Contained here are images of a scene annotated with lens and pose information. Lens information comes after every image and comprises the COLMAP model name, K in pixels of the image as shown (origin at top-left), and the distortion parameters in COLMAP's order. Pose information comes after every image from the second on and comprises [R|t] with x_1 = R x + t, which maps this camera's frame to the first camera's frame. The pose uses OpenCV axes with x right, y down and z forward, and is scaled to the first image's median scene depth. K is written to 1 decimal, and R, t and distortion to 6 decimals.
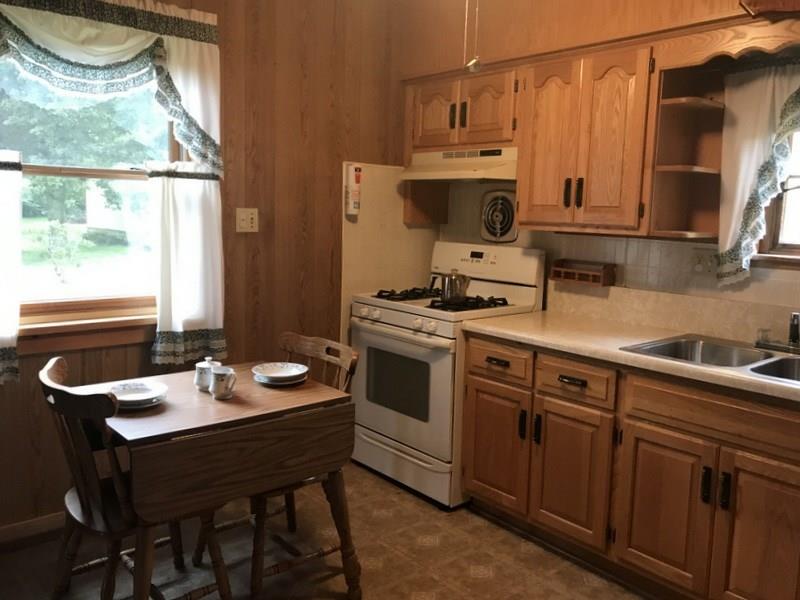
lens RADIAL K [[685.8, 0, 400.0], [0, 685.8, 300.0], [0, 0, 1]] dist [0.128371, -0.187457]
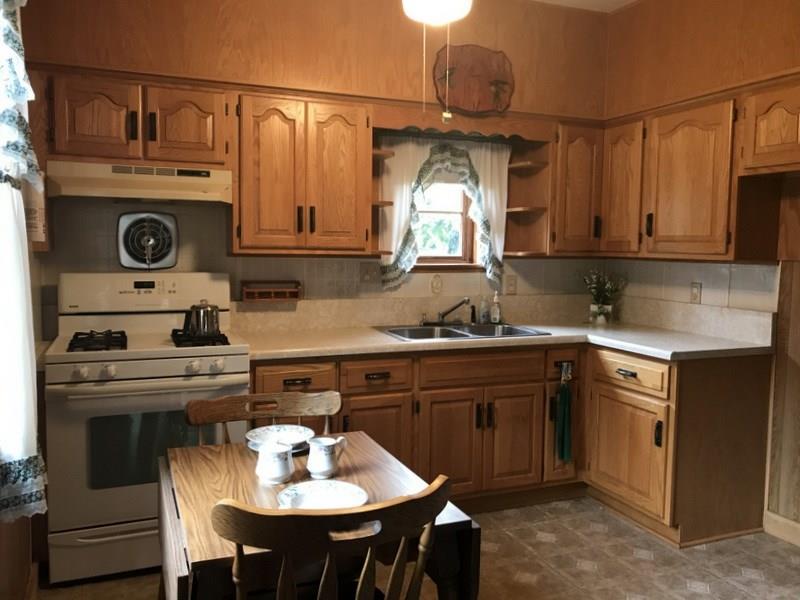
lens RADIAL K [[685.8, 0, 400.0], [0, 685.8, 300.0], [0, 0, 1]] dist [0.128371, -0.187457]
pose [[0.317739, -0.104380, 0.942415, -0.714443], [0.125646, 0.989792, 0.067265, -0.075262], [-0.939816, 0.097038, 0.327611, 0.468909]]
